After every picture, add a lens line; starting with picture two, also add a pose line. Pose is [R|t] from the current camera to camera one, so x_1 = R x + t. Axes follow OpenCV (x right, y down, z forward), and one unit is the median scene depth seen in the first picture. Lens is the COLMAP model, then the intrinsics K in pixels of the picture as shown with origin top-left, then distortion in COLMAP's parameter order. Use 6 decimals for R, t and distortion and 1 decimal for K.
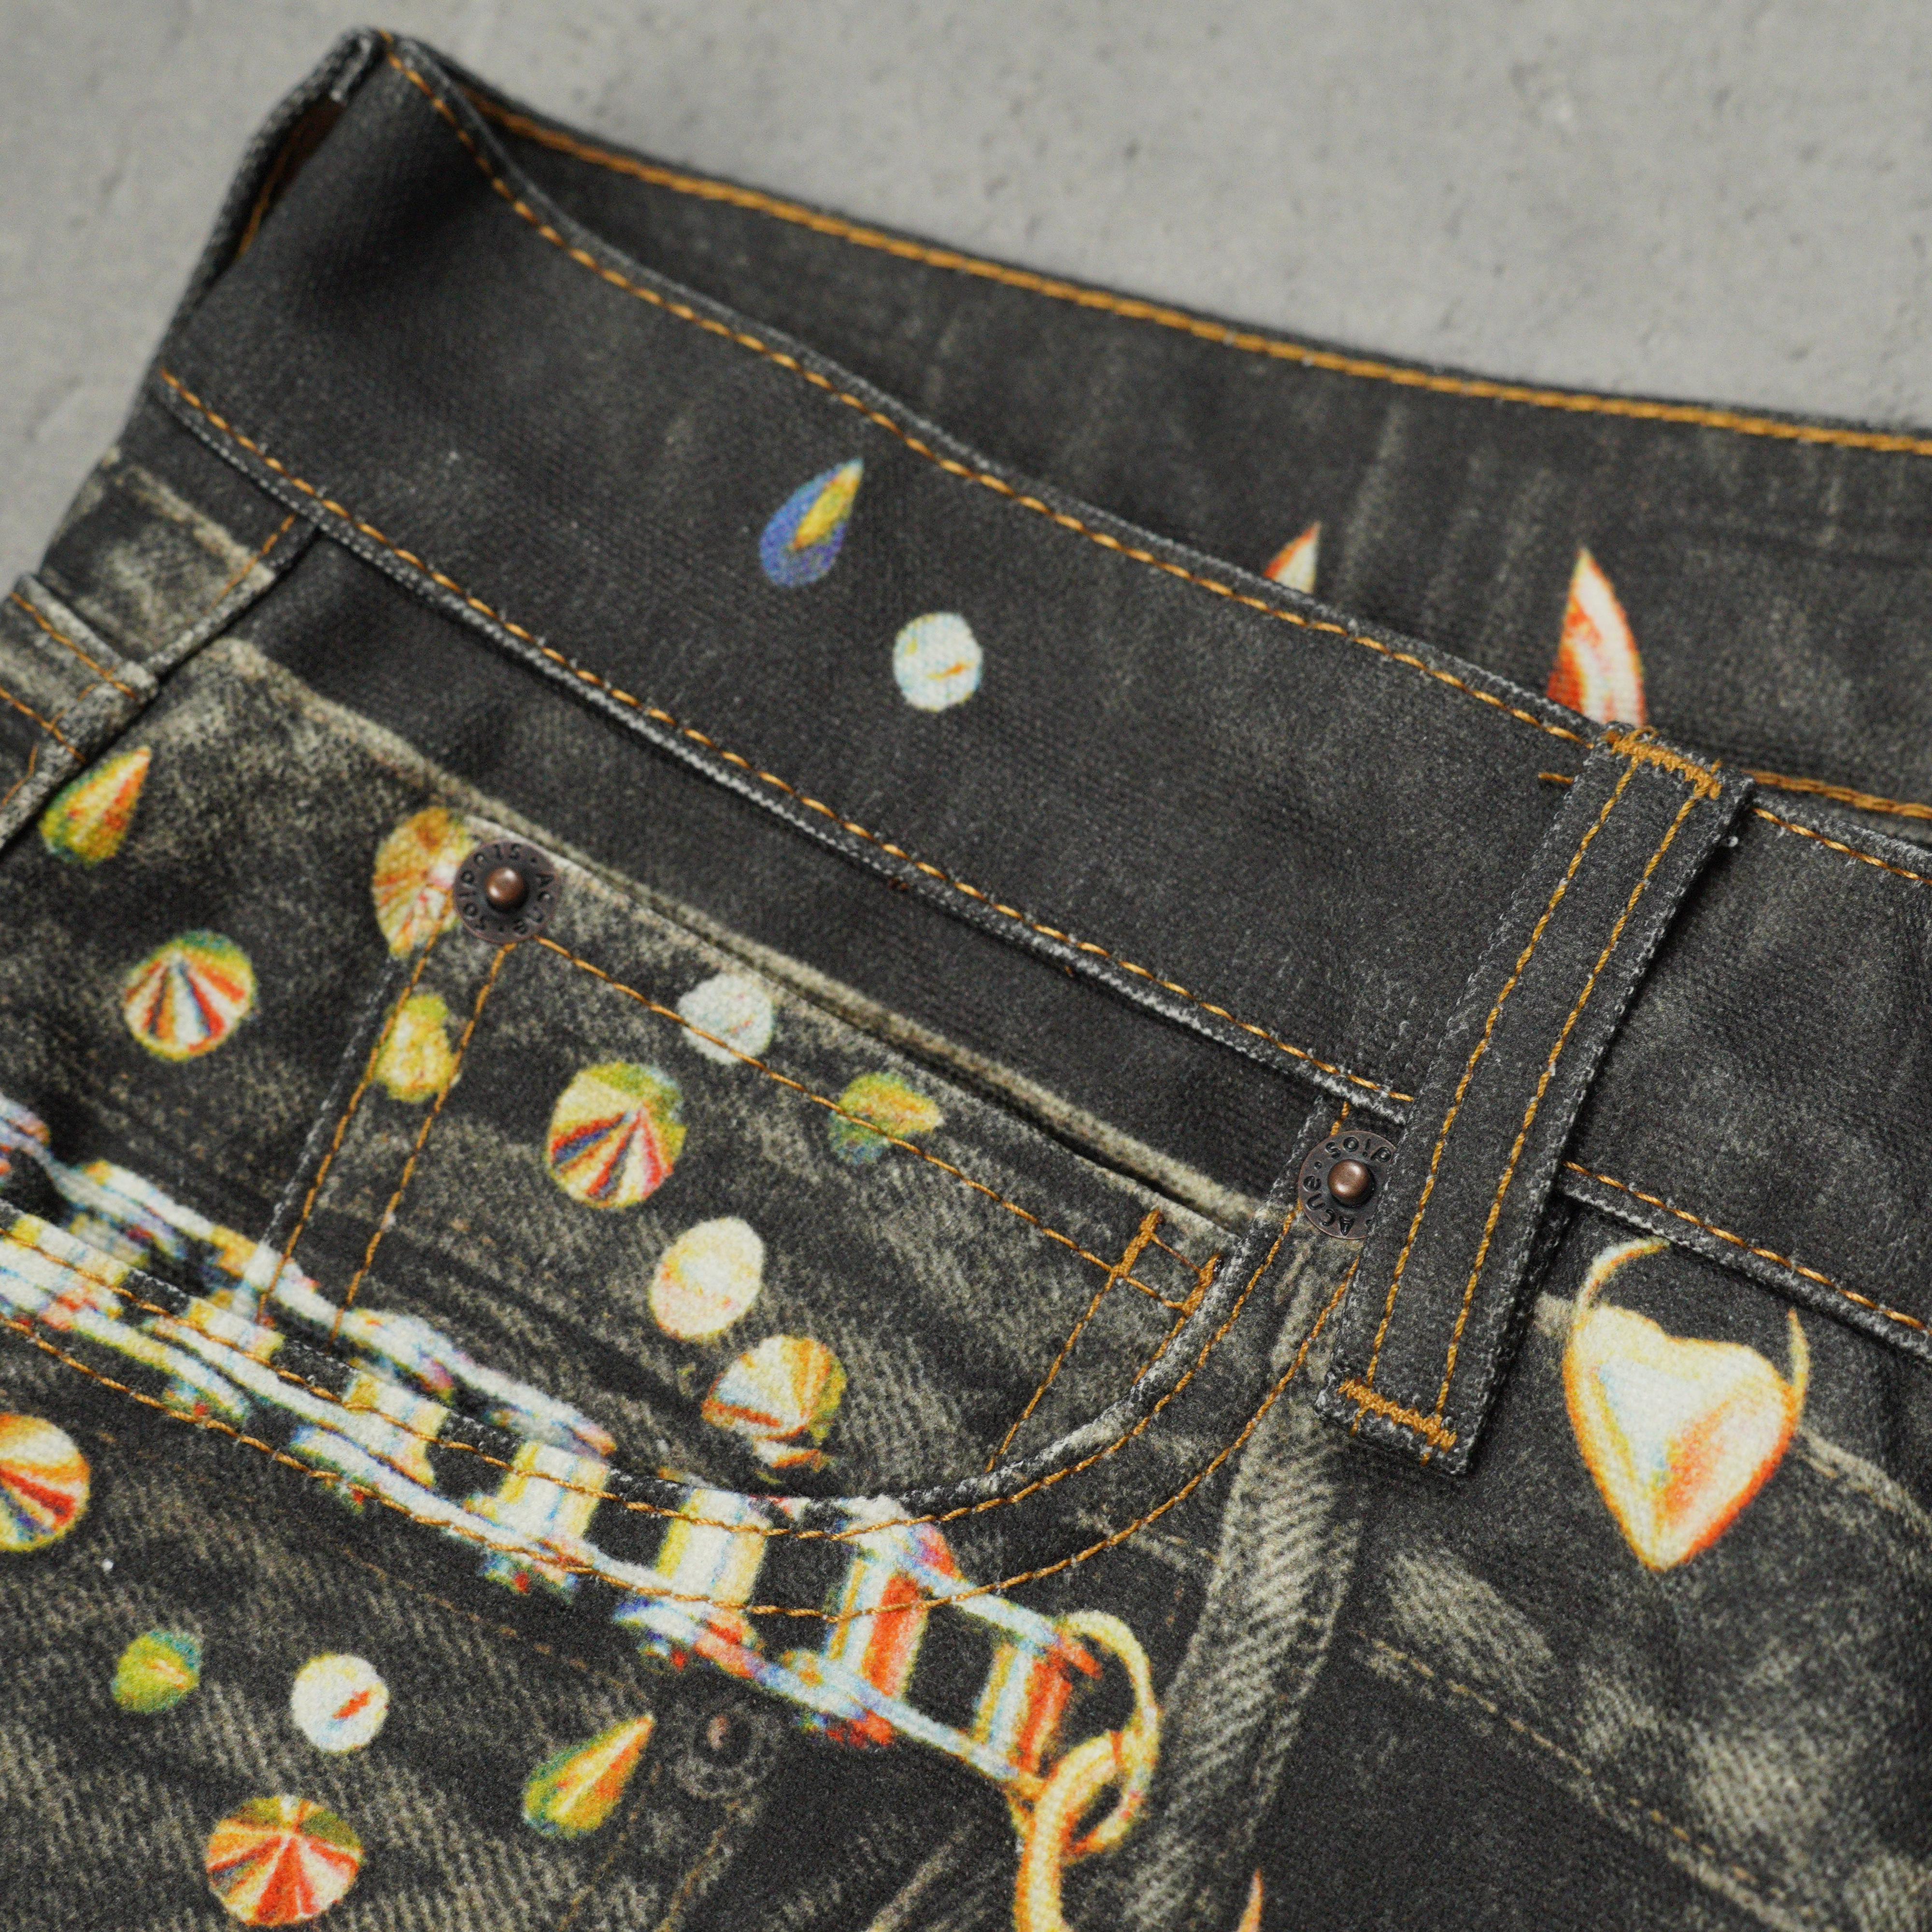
lens RADIAL K [[3614.3, 0, 966.0], [0, 3614.3, 966.0], [0, 0, 1]] dist [-0.097039, 0.130273]
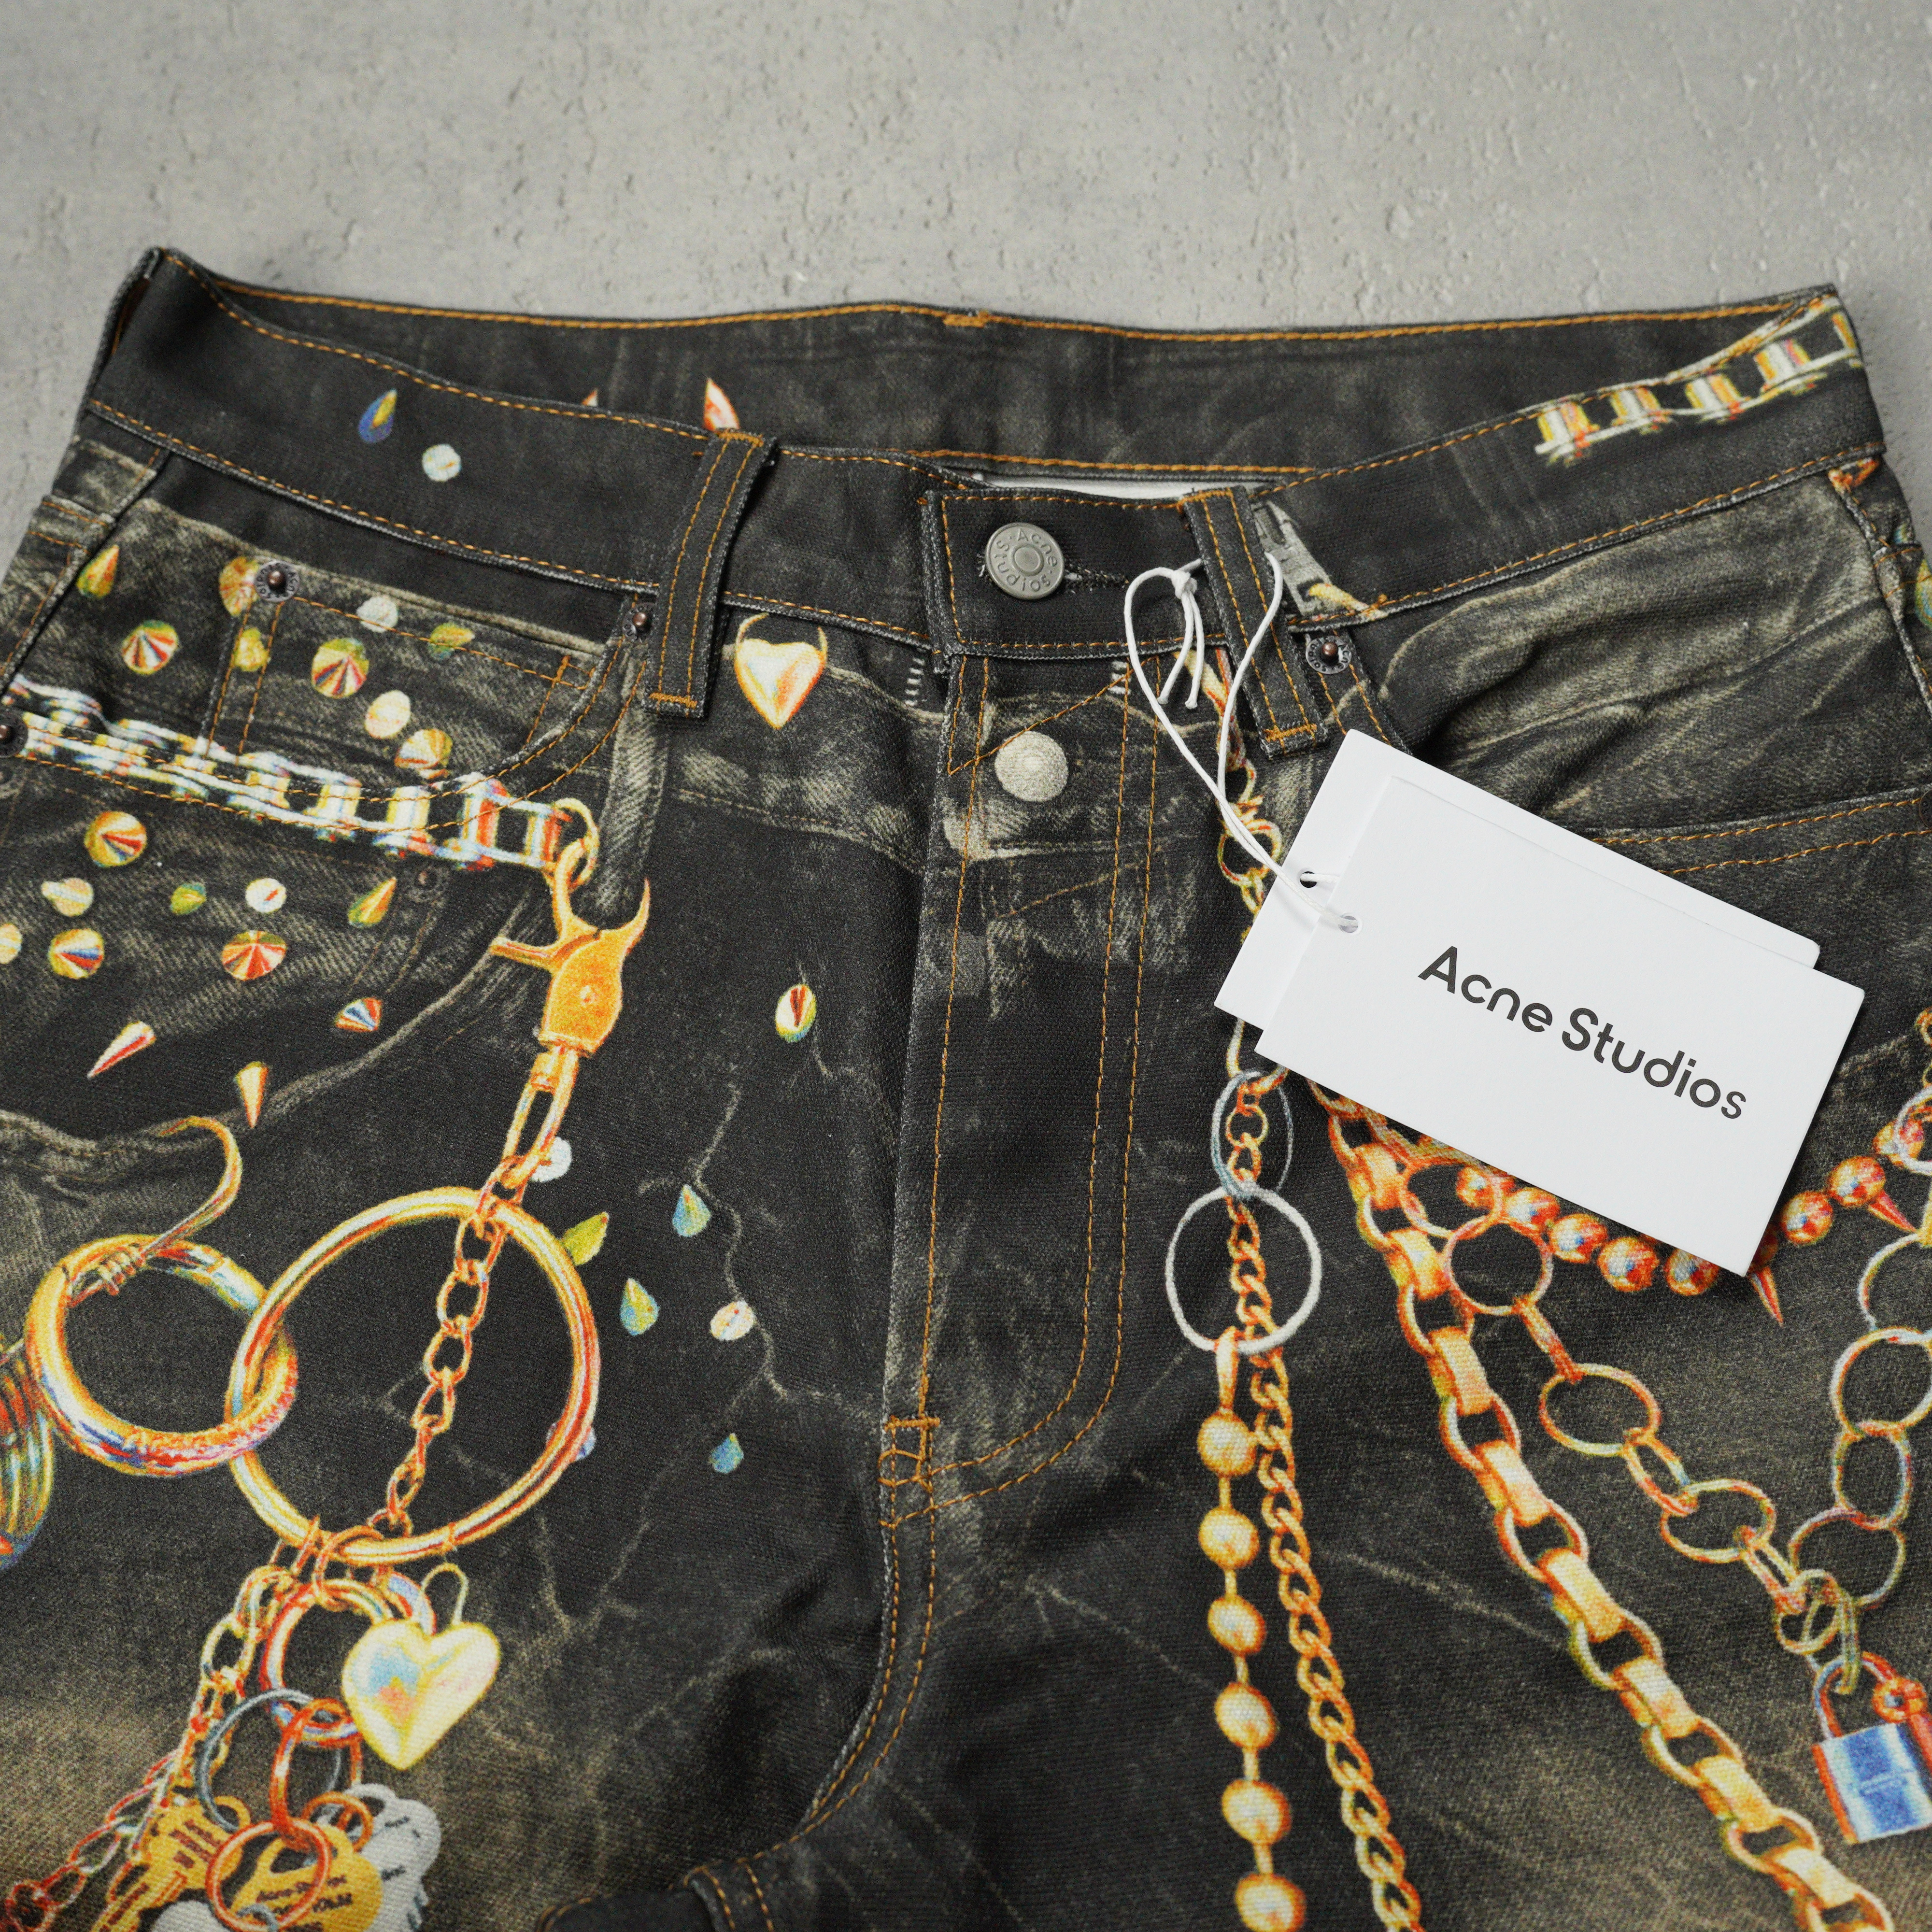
lens RADIAL K [[3716.9, 0, 1043.7], [0, 3716.9, 960.6], [0, 0, 1]] dist [-0.177444, 0.629536]
pose [[0.976206, -0.179652, 0.121435, 0.026092], [0.192452, 0.975839, -0.103443, 0.587841], [-0.099917, 0.124352, 0.987195, -1.454991]]
